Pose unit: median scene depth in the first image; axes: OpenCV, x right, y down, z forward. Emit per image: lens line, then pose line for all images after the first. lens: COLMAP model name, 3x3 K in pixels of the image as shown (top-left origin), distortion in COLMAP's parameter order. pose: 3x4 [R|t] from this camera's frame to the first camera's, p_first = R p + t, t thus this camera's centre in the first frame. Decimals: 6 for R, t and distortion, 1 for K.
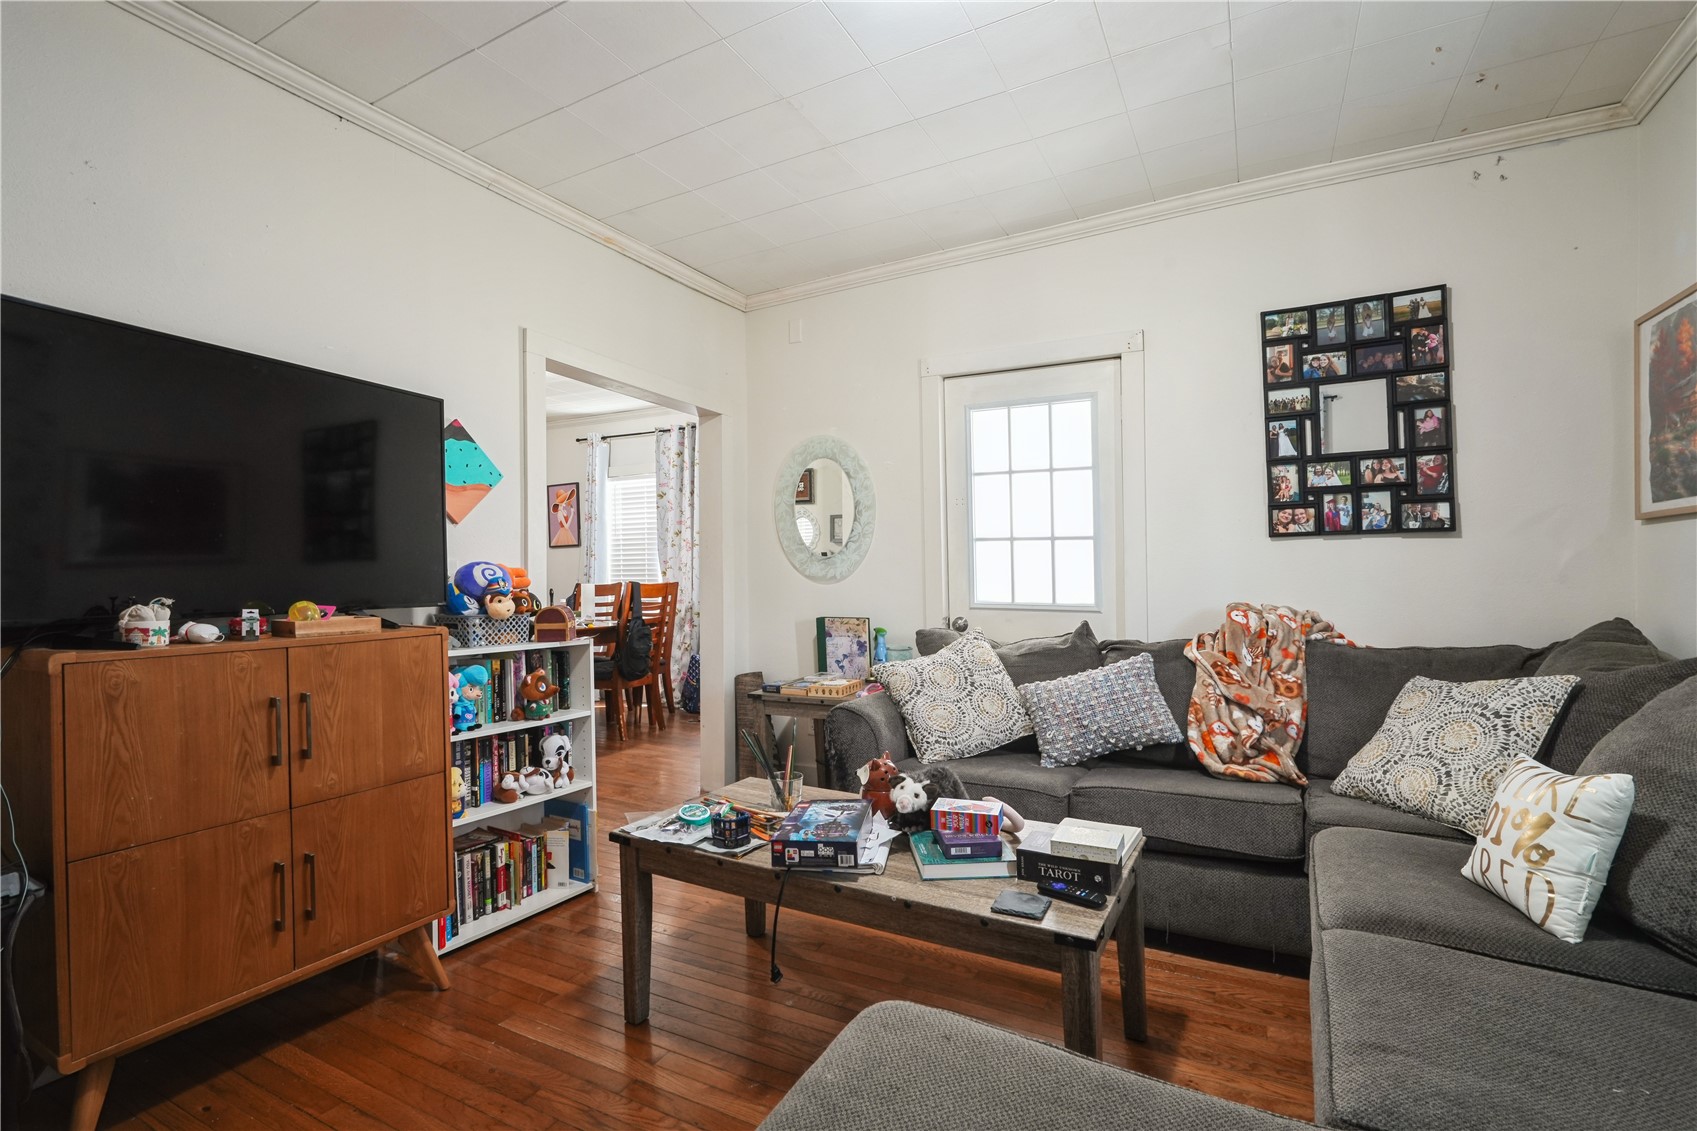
lens RADIAL K [[777.4, 0, 856.3], [0, 777.4, 572.4], [0, 0, 1]] dist [-0.004046, 0.000037]
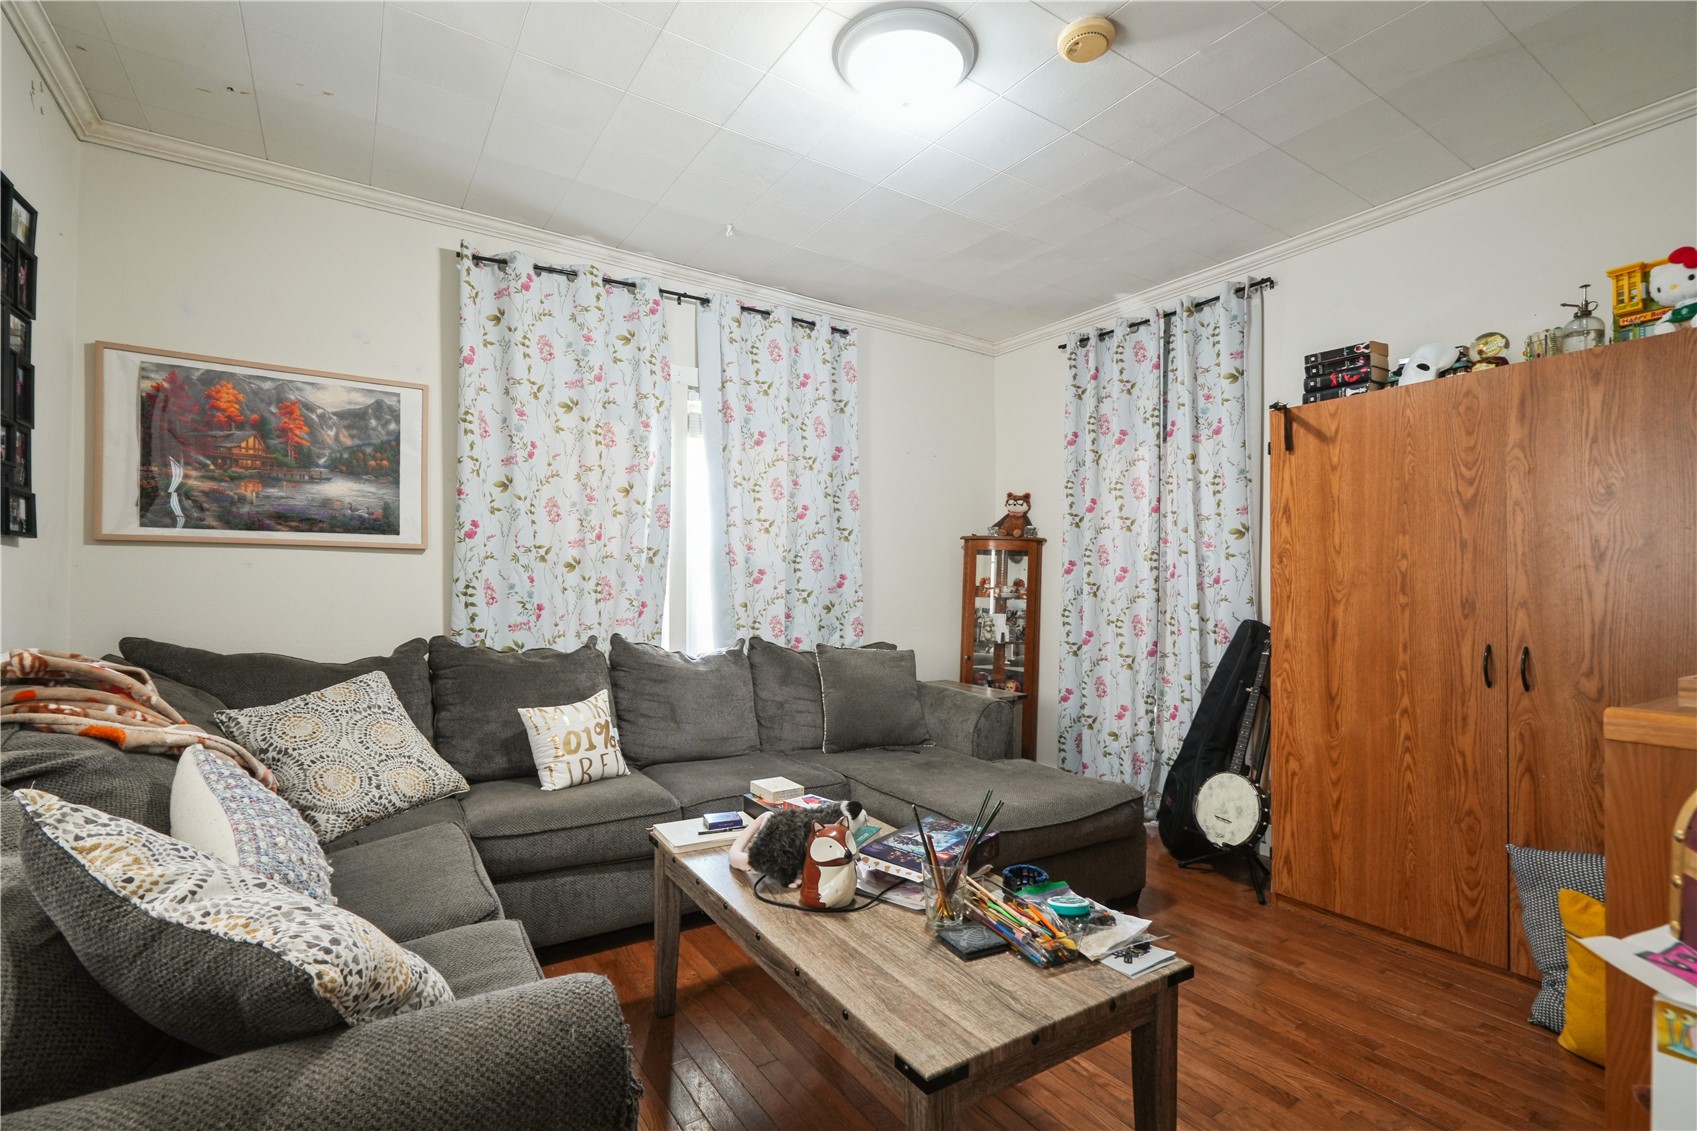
lens RADIAL K [[777.4, 0, 853.8], [0, 777.4, 578.3], [0, 0, 1]] dist [-0.004046, 0.000037]
pose [[-0.880638, 0.007363, 0.473732, -0.348971], [0.002792, 0.999943, -0.010352, -0.003462], [-0.473781, -0.007793, -0.880608, 1.598961]]
